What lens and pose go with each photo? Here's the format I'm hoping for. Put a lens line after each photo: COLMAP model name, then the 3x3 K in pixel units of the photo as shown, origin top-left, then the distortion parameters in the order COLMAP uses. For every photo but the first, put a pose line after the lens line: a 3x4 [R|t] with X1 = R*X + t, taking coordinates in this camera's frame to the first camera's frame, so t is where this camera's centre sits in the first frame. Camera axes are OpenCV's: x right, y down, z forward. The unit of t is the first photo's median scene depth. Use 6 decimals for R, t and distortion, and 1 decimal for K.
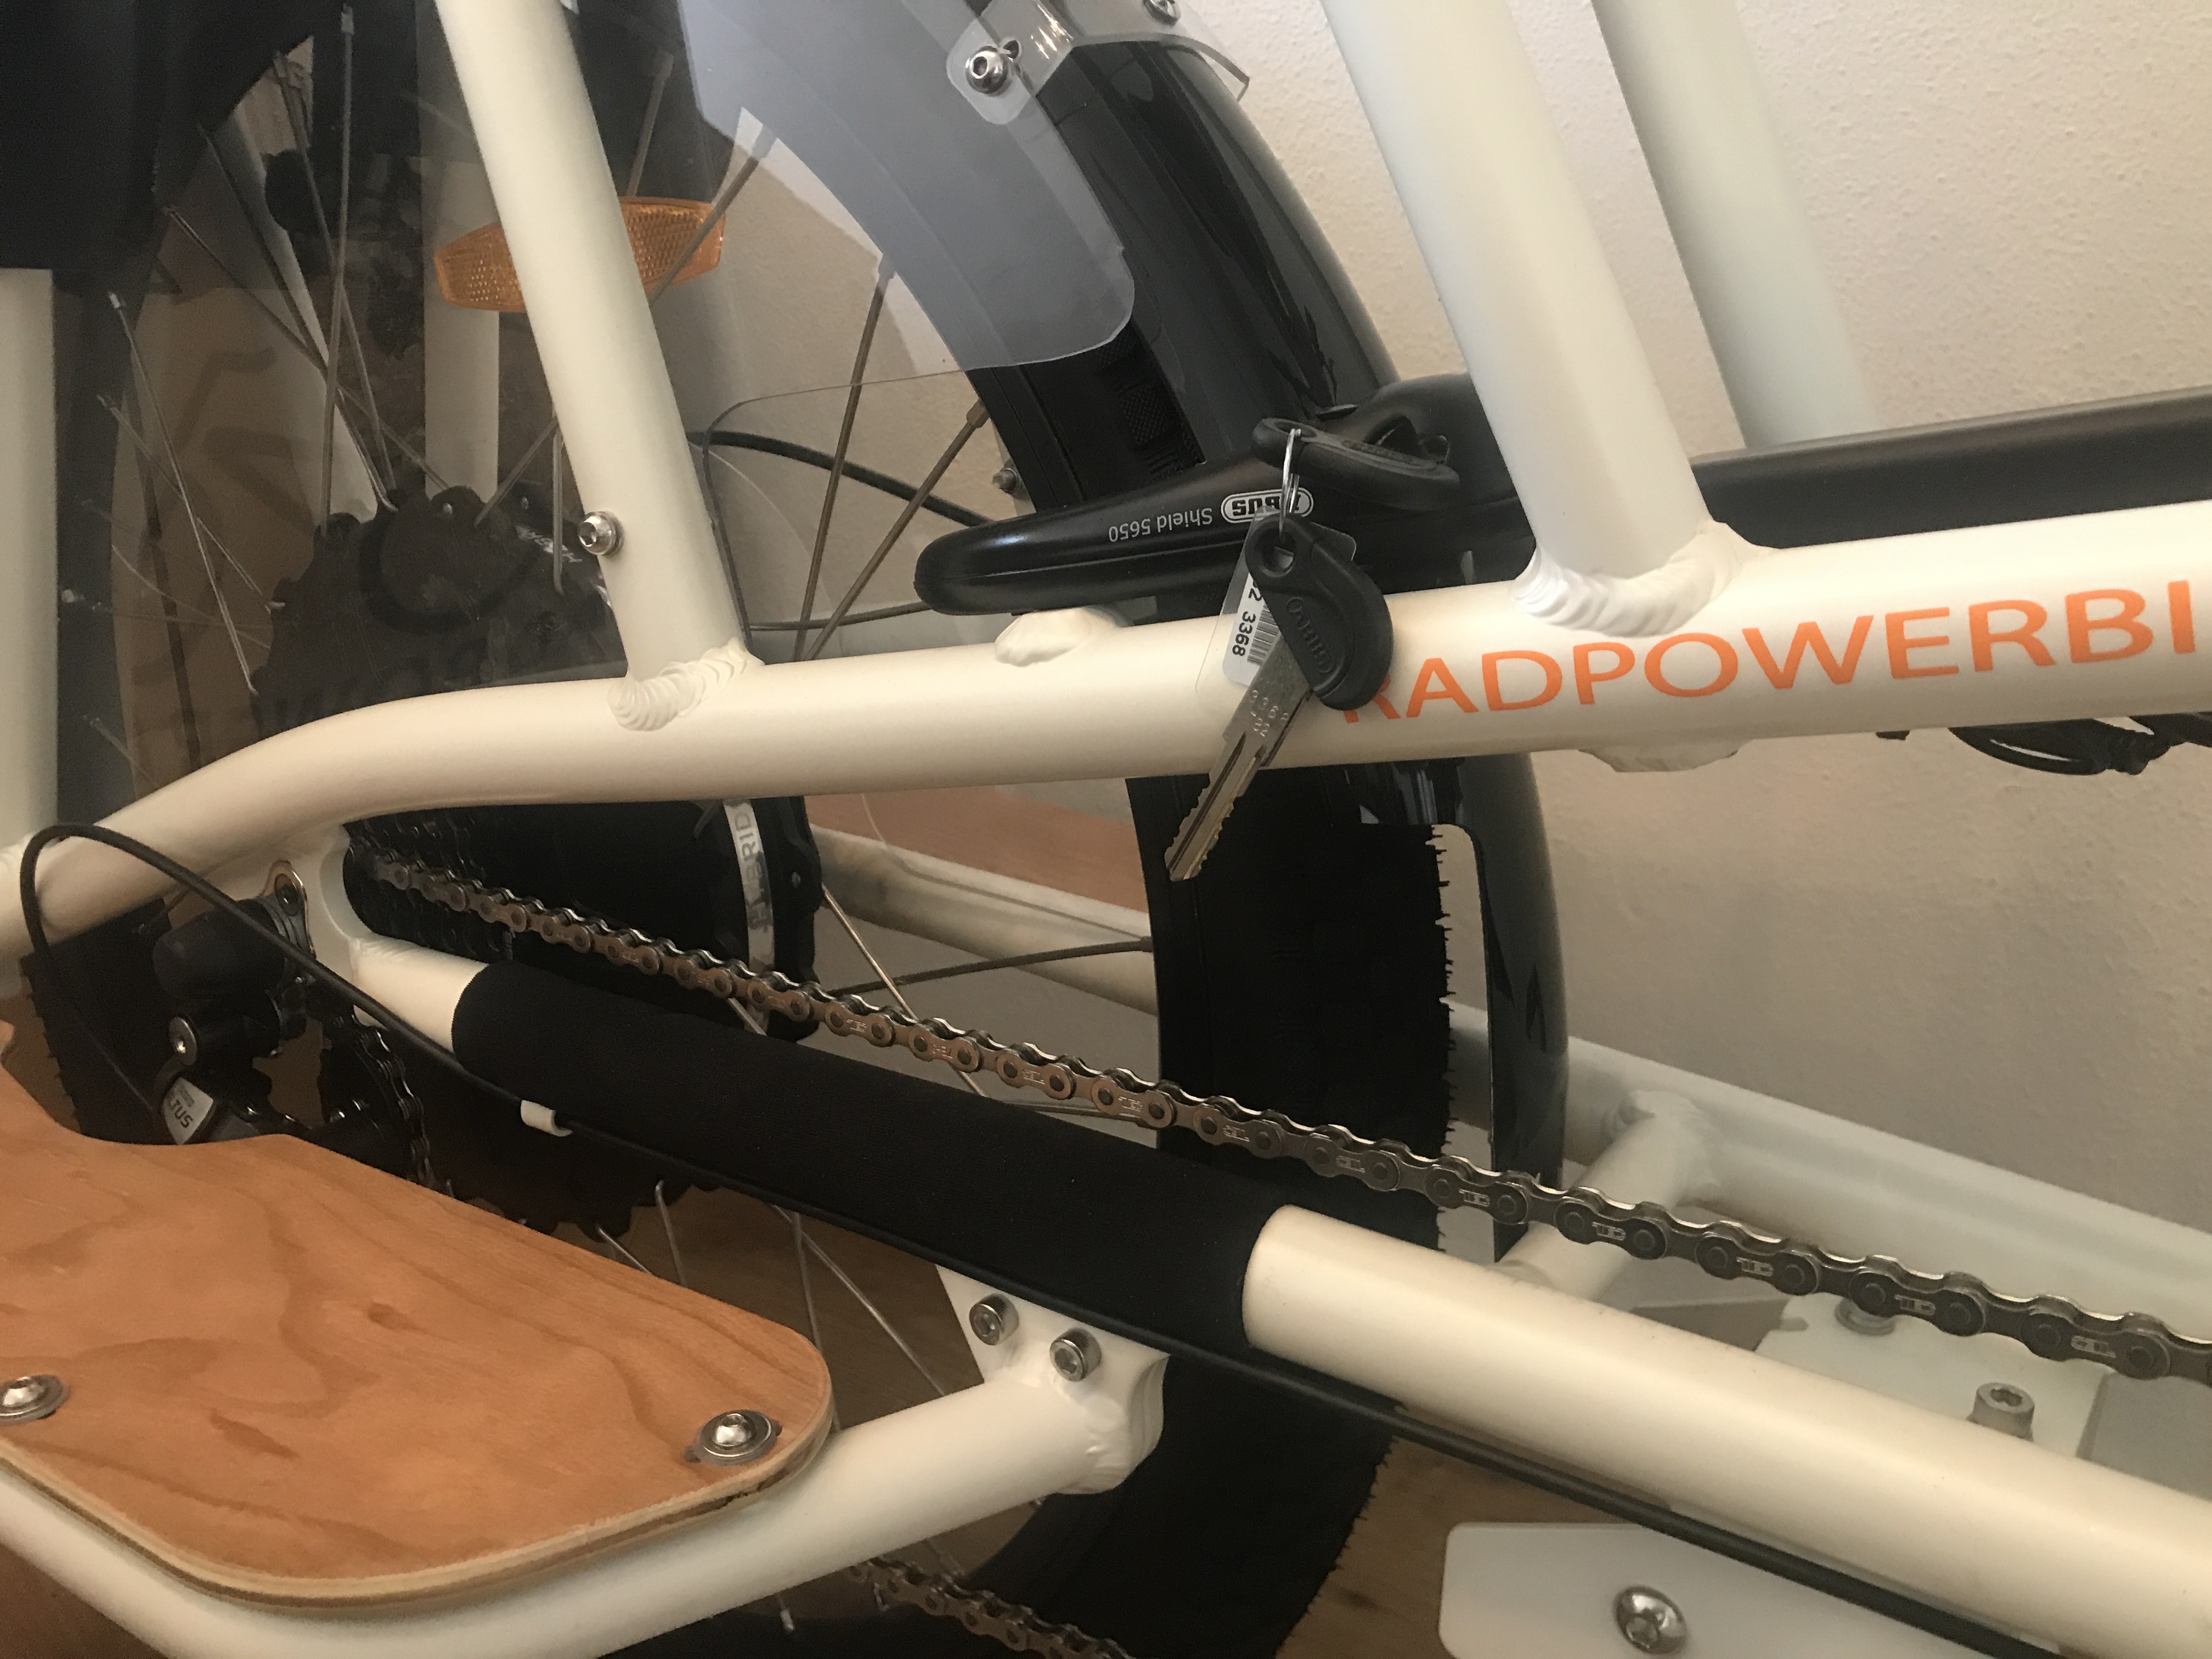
lens RADIAL K [[1822.9, 0, 1109.3], [0, 1822.9, 776.5], [0, 0, 1]] dist [0.002892, -0.108709]
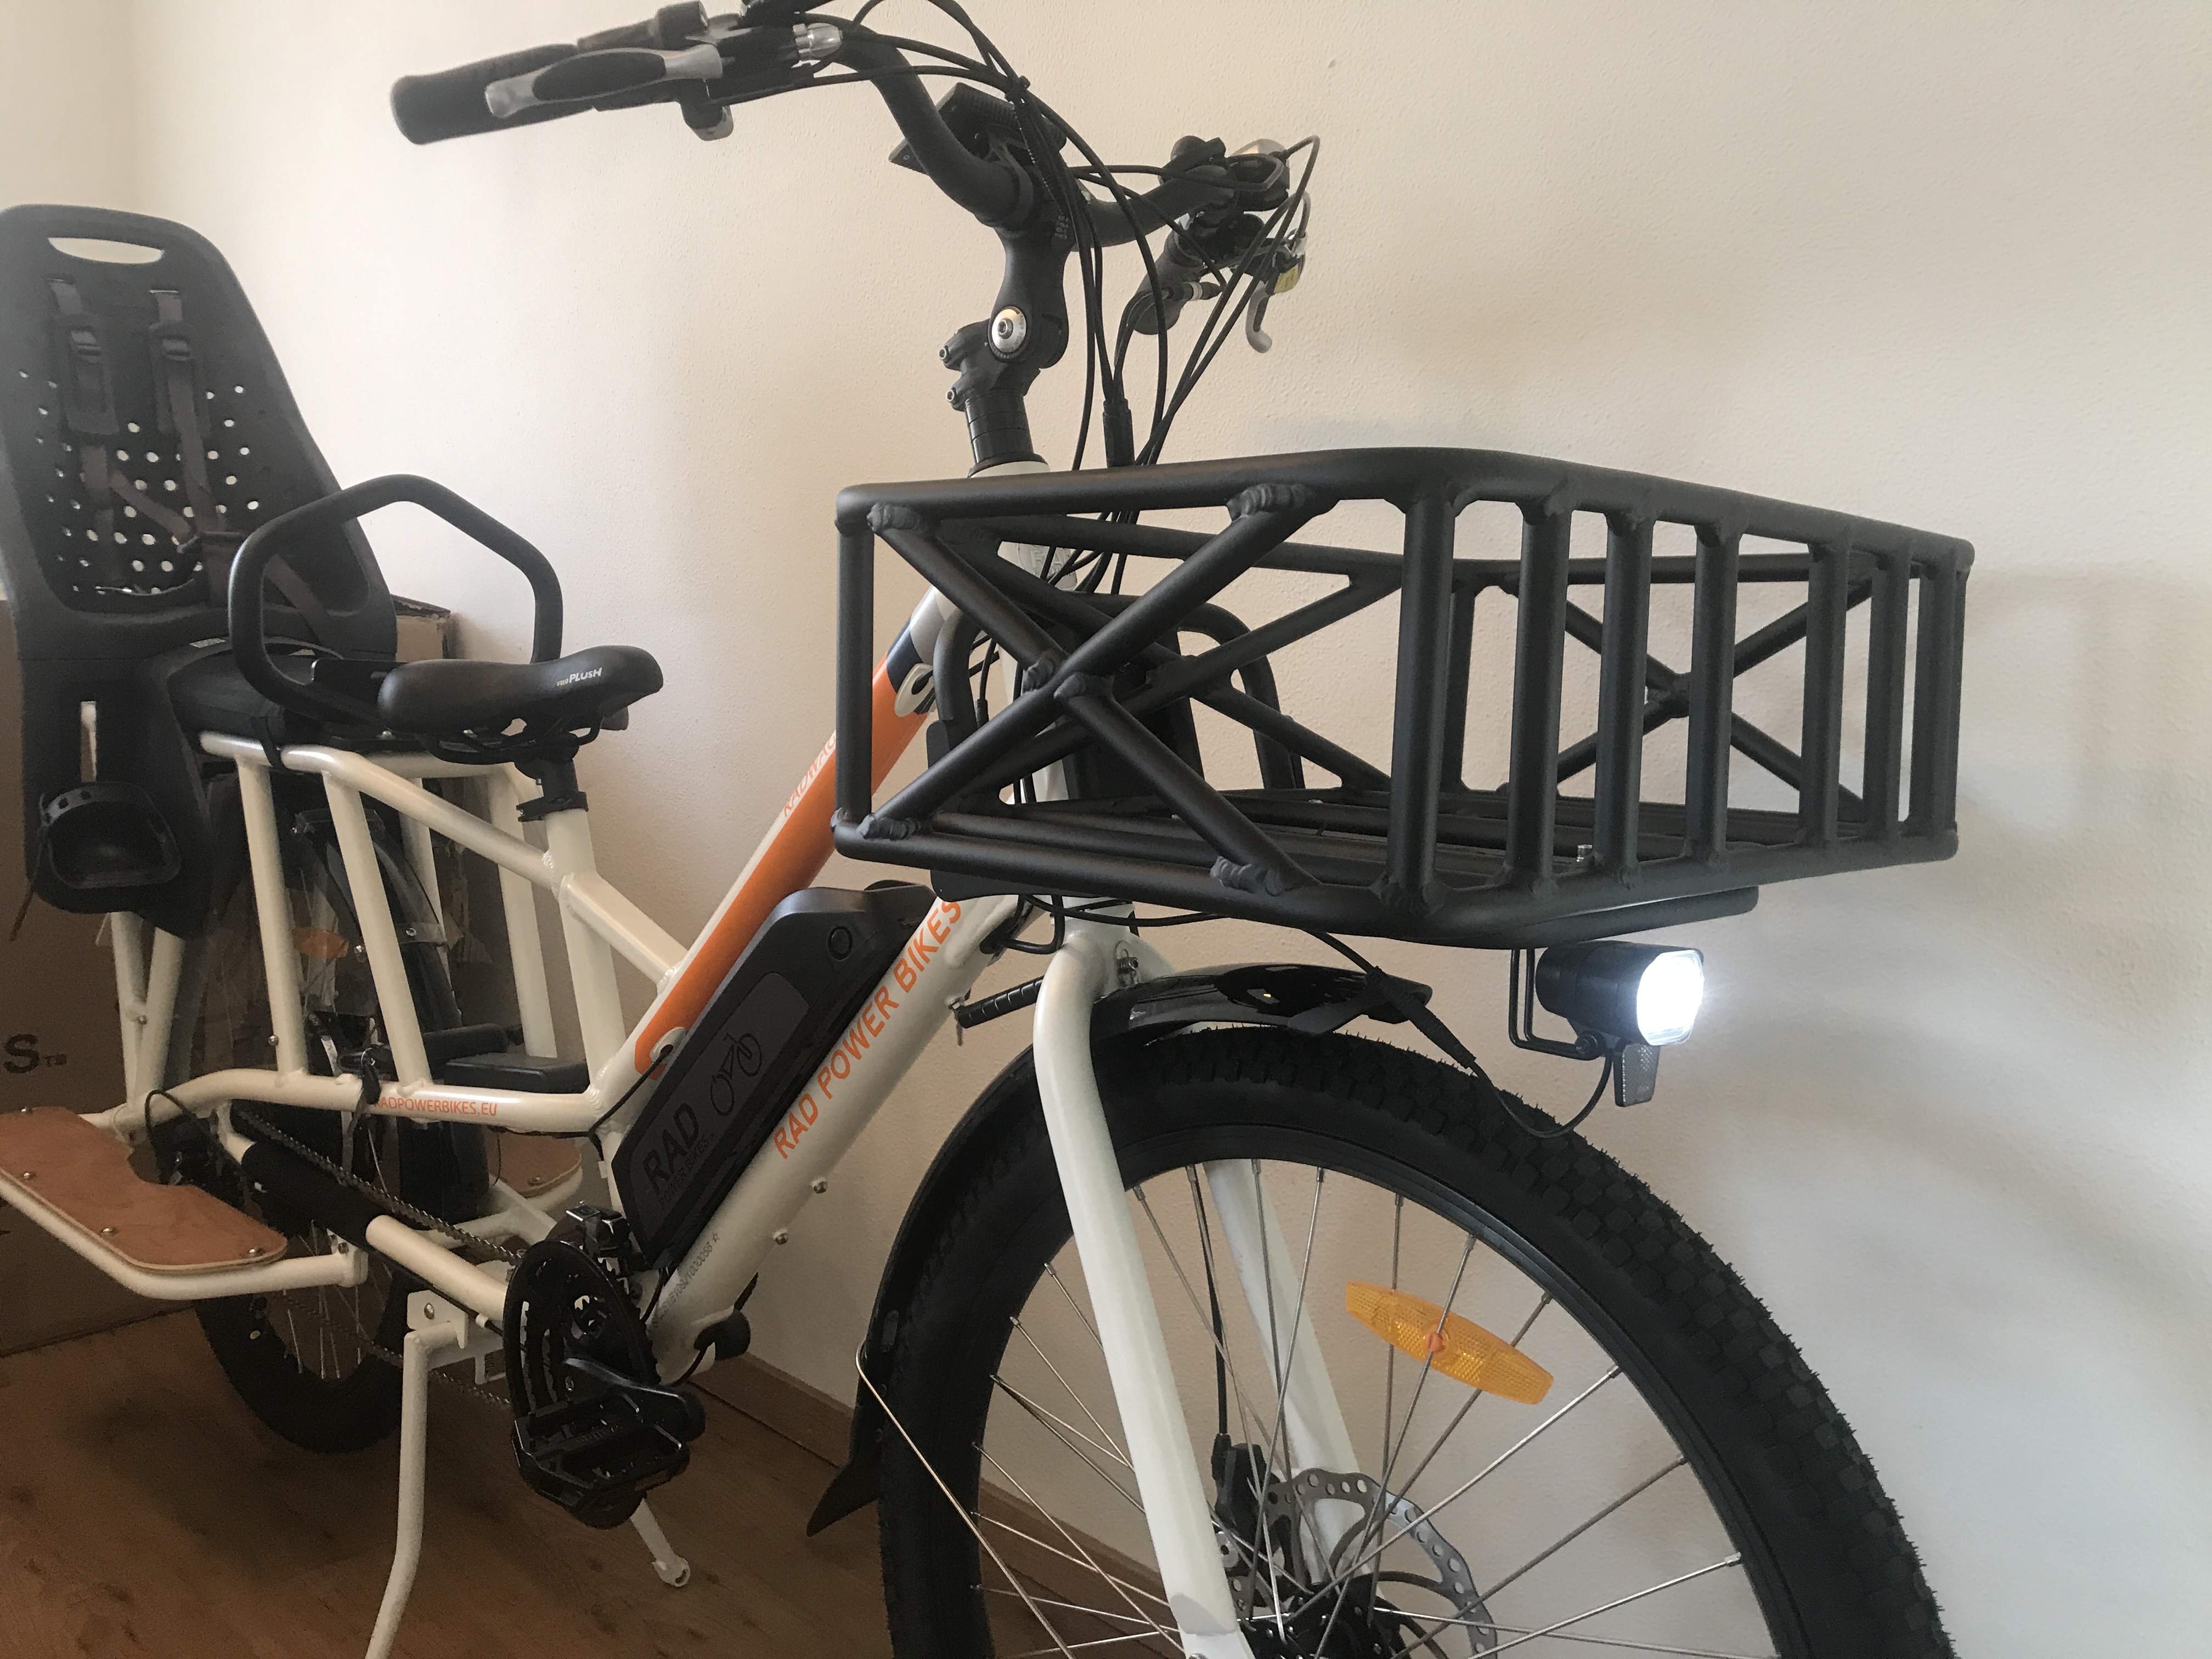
lens RADIAL K [[1836.8, 0, 1106.0], [0, 1836.8, 829.5], [0, 0, 1]] dist [0.082779, -0.175986]
pose [[0.986869, 0.086599, -0.136344, 2.219300], [-0.102857, 0.987779, -0.117102, -0.317912], [0.124536, 0.129588, 0.983716, -3.119972]]
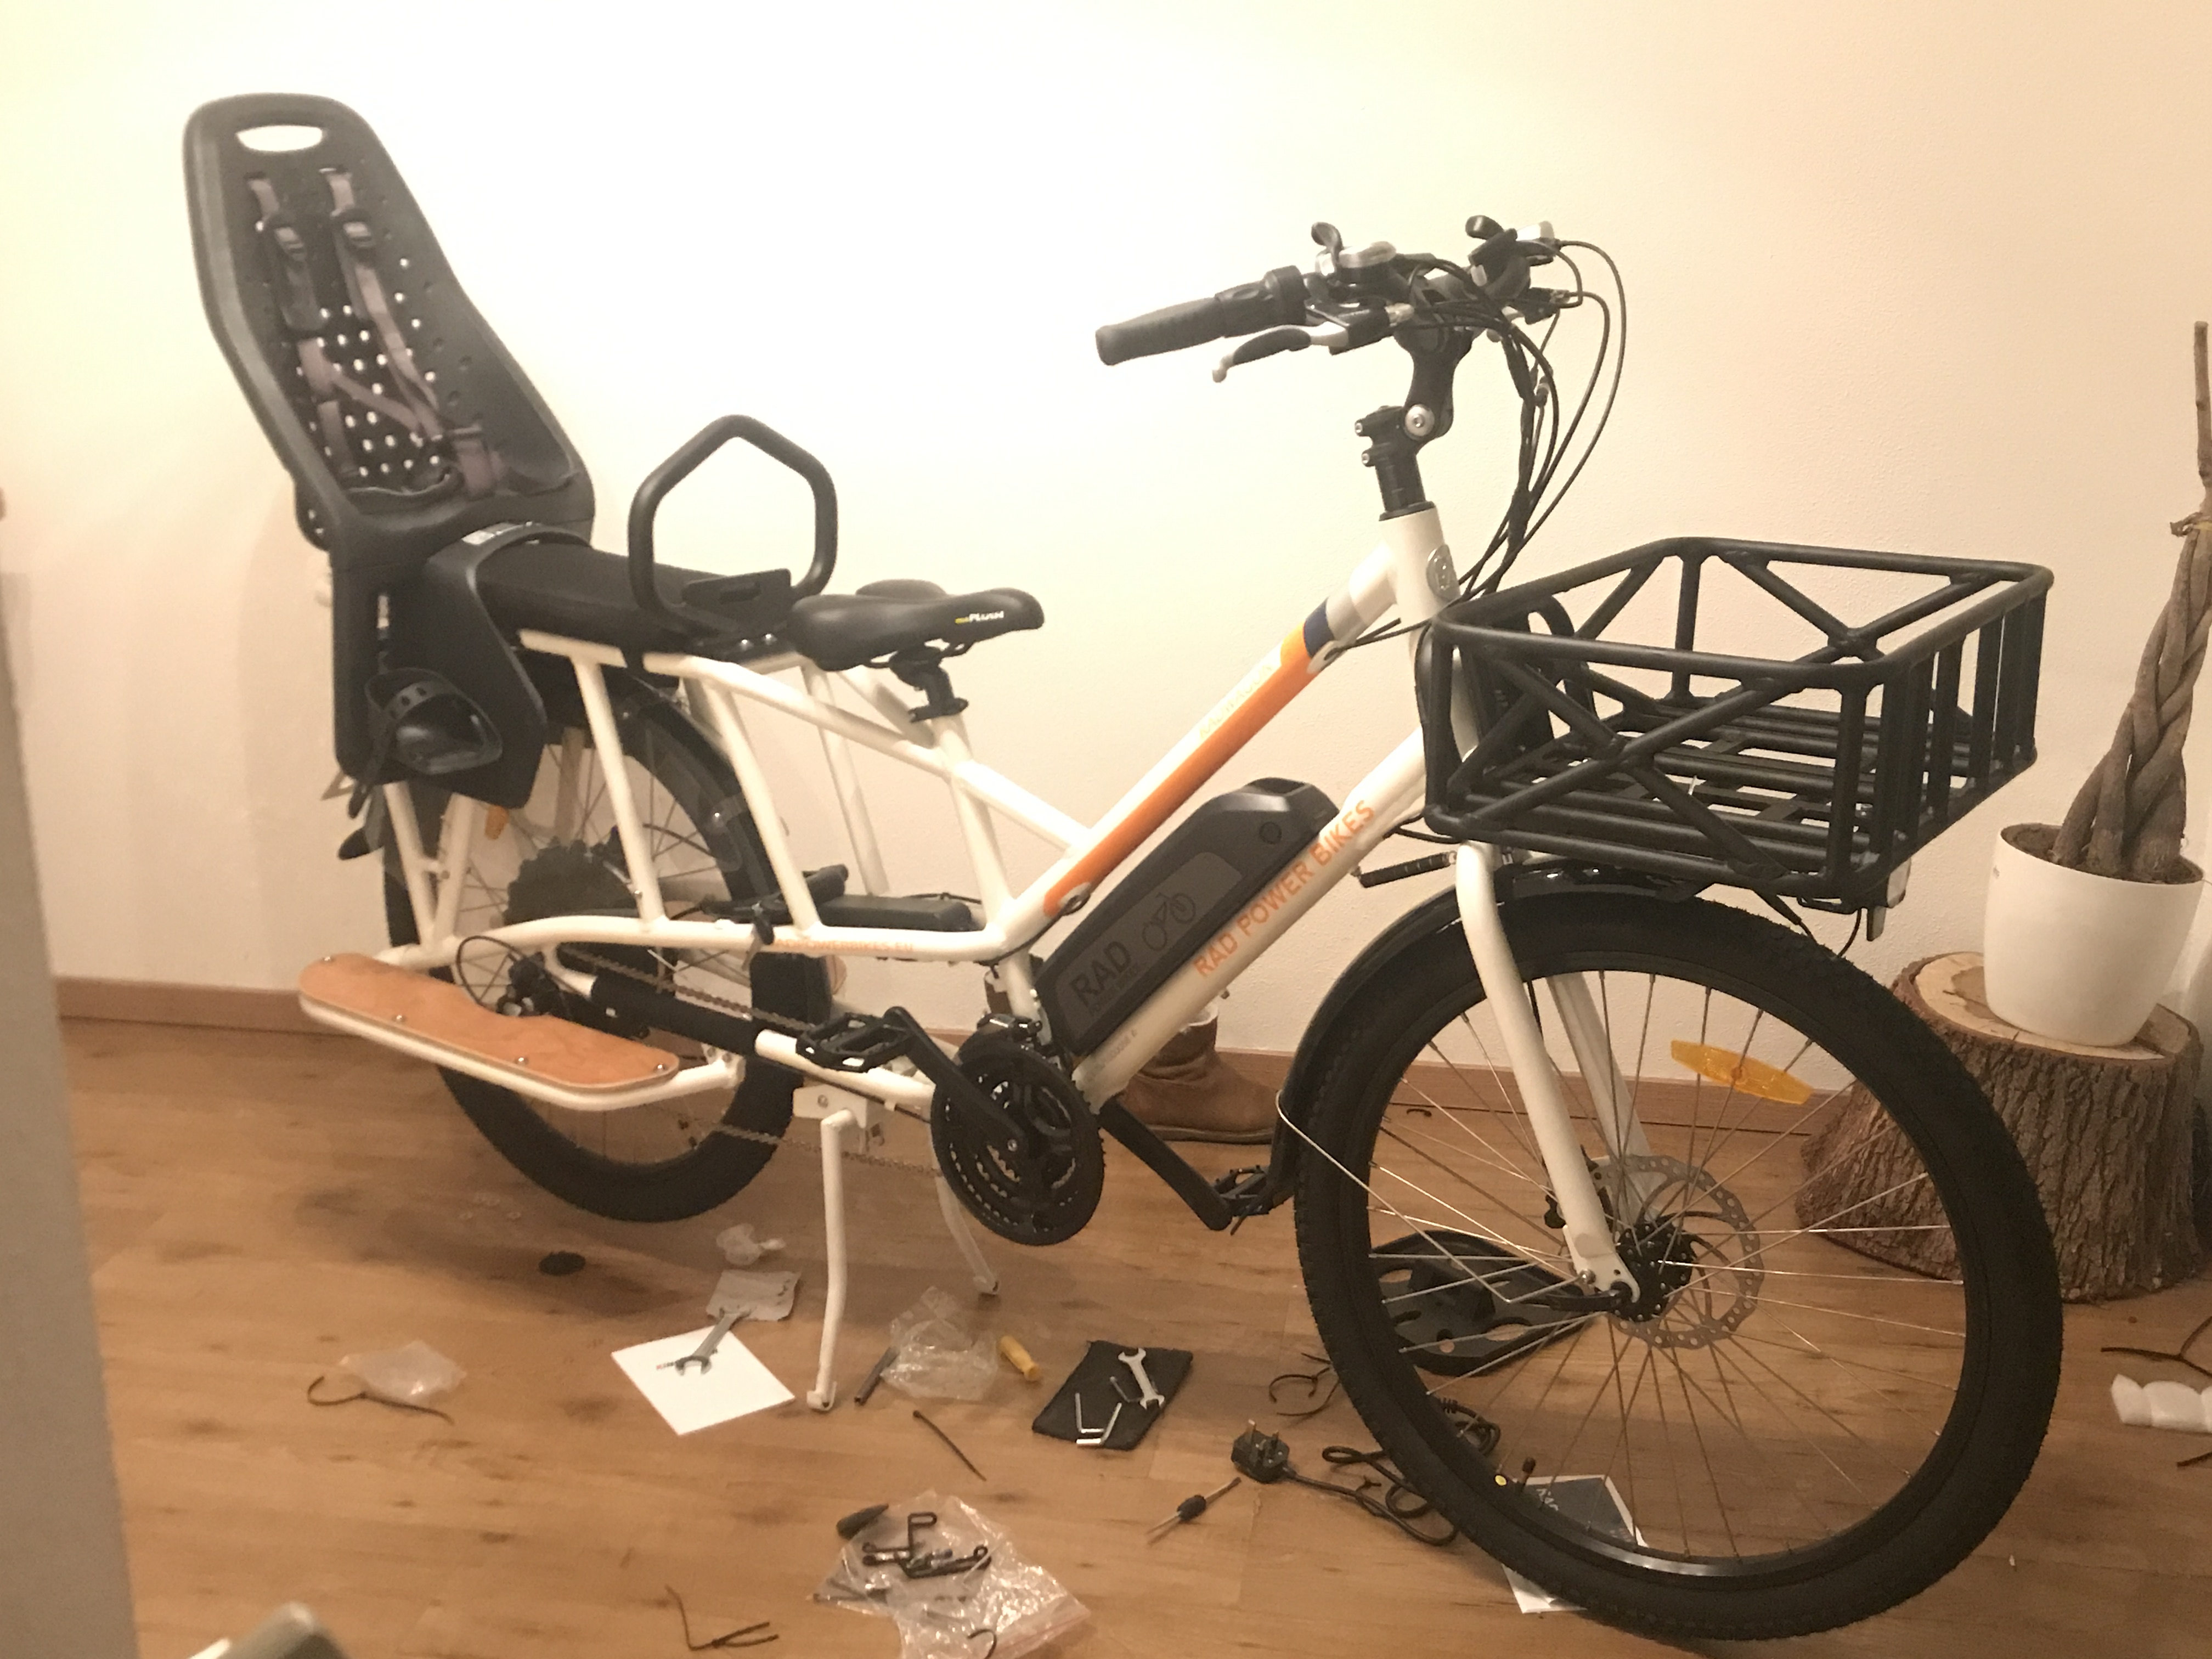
lens RADIAL K [[2384.7, 0, 1106.0], [0, 2384.7, 829.5], [0, 0, 1]] dist [0.215499, -0.005493]
pose [[0.998723, 0.036126, 0.035327, 0.791721], [-0.038216, 0.997441, 0.060418, -0.782830], [-0.033054, -0.061691, 0.997548, -5.796500]]
